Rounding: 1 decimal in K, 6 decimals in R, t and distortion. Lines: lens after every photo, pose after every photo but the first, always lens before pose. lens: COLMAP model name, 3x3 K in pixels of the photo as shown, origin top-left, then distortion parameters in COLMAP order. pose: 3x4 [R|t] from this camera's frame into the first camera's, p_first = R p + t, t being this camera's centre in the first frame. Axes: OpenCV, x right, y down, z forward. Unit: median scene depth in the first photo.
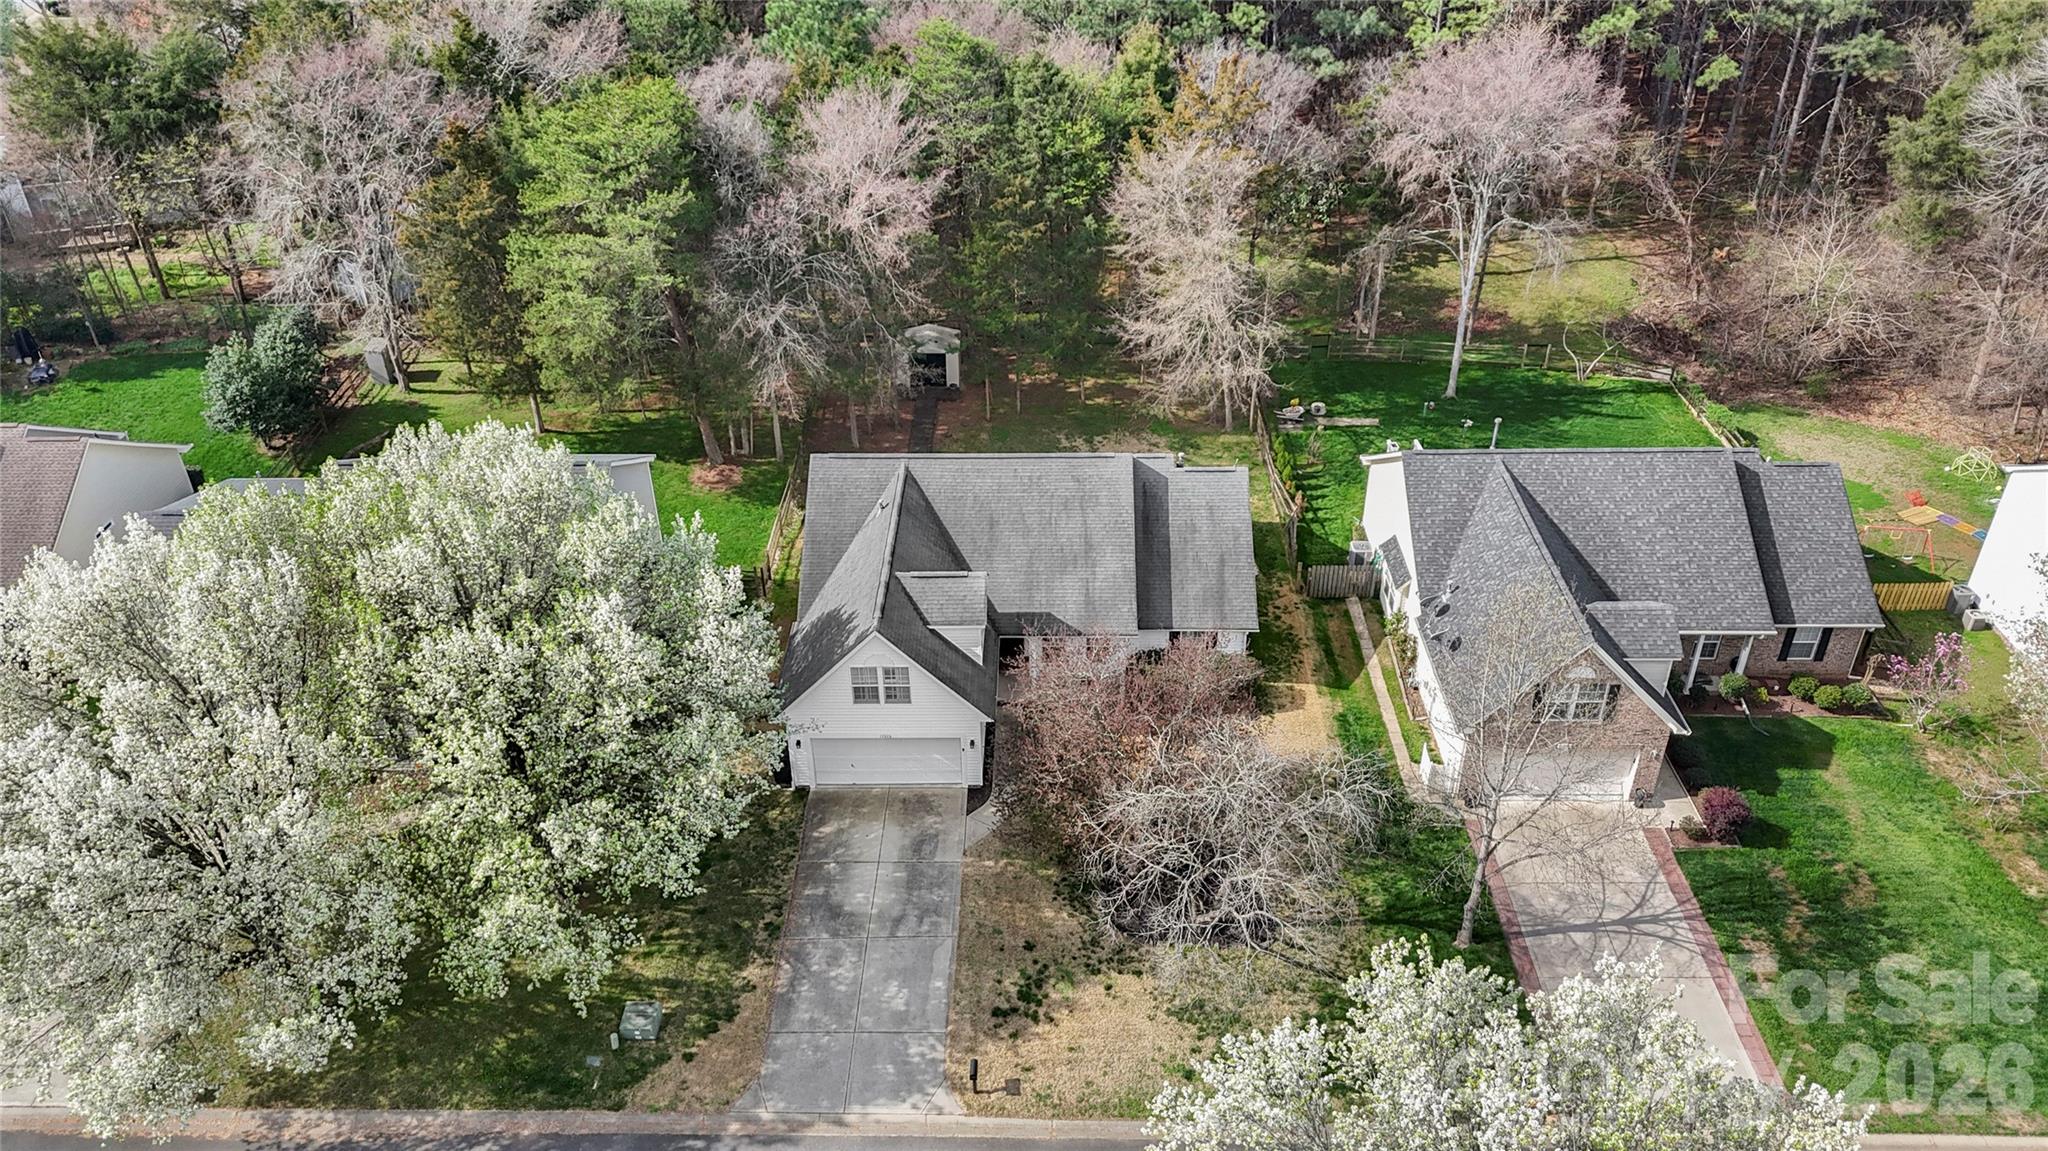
lens RADIAL K [[1494.0, 0, 1024.0], [0, 1494.0, 575.5], [0, 0, 1]] dist [0.004019, -0.001002]
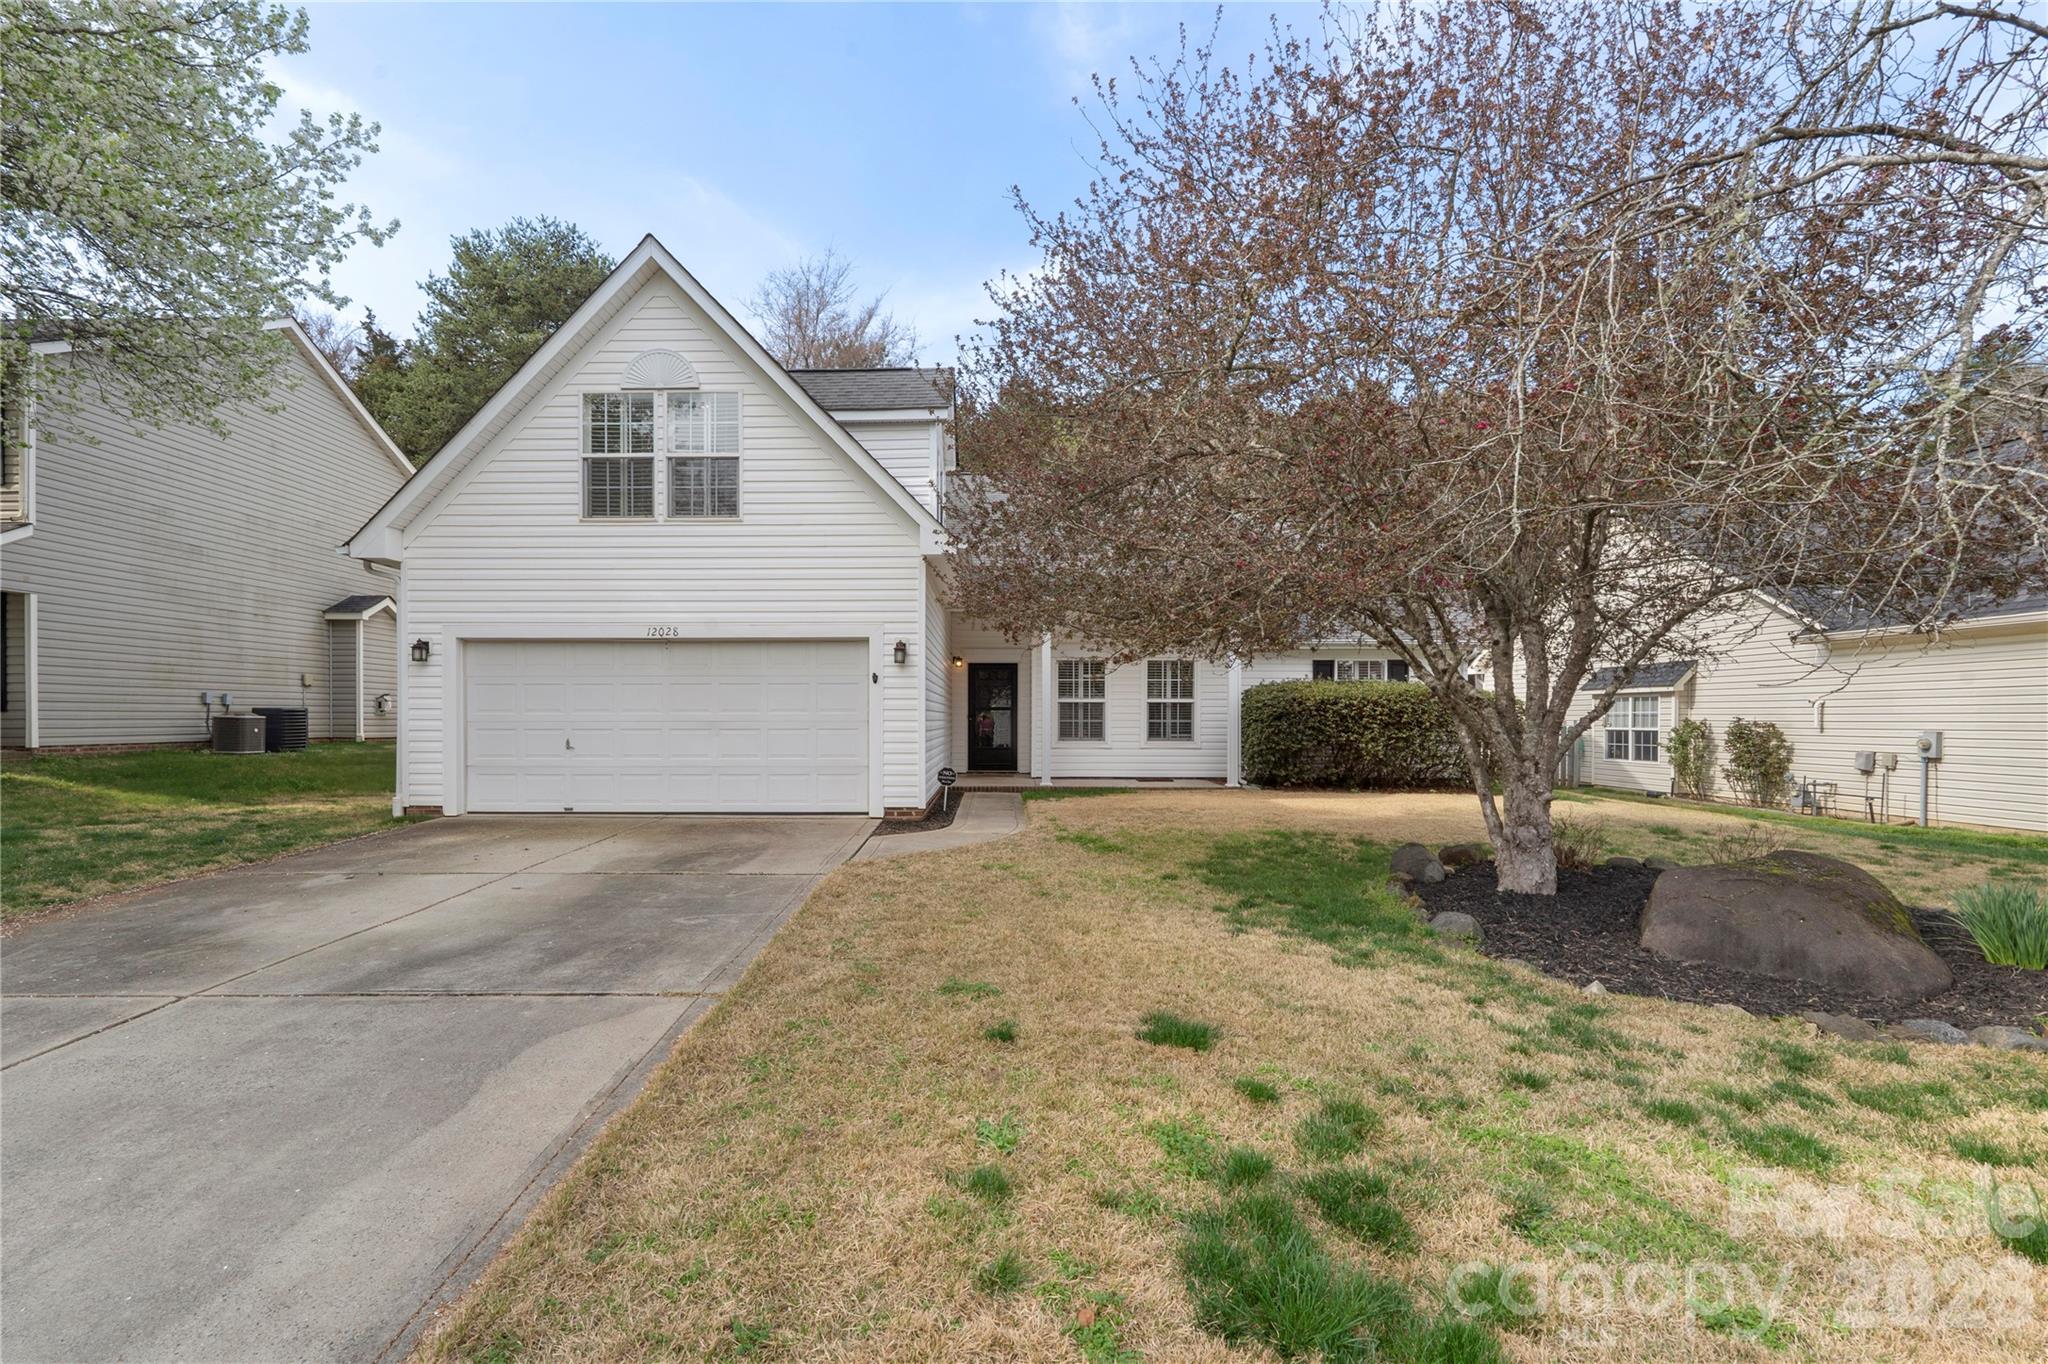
lens RADIAL K [[941.7, 0, 973.2], [0, 941.7, 693.9], [0, 0, 1]] dist [-0.000085, -0.000035]
pose [[0.999951, 0.007871, -0.006069, -0.017564], [-0.009925, 0.822912, -0.568083, 0.277067], [0.000523, 0.568115, 0.822949, 0.909616]]
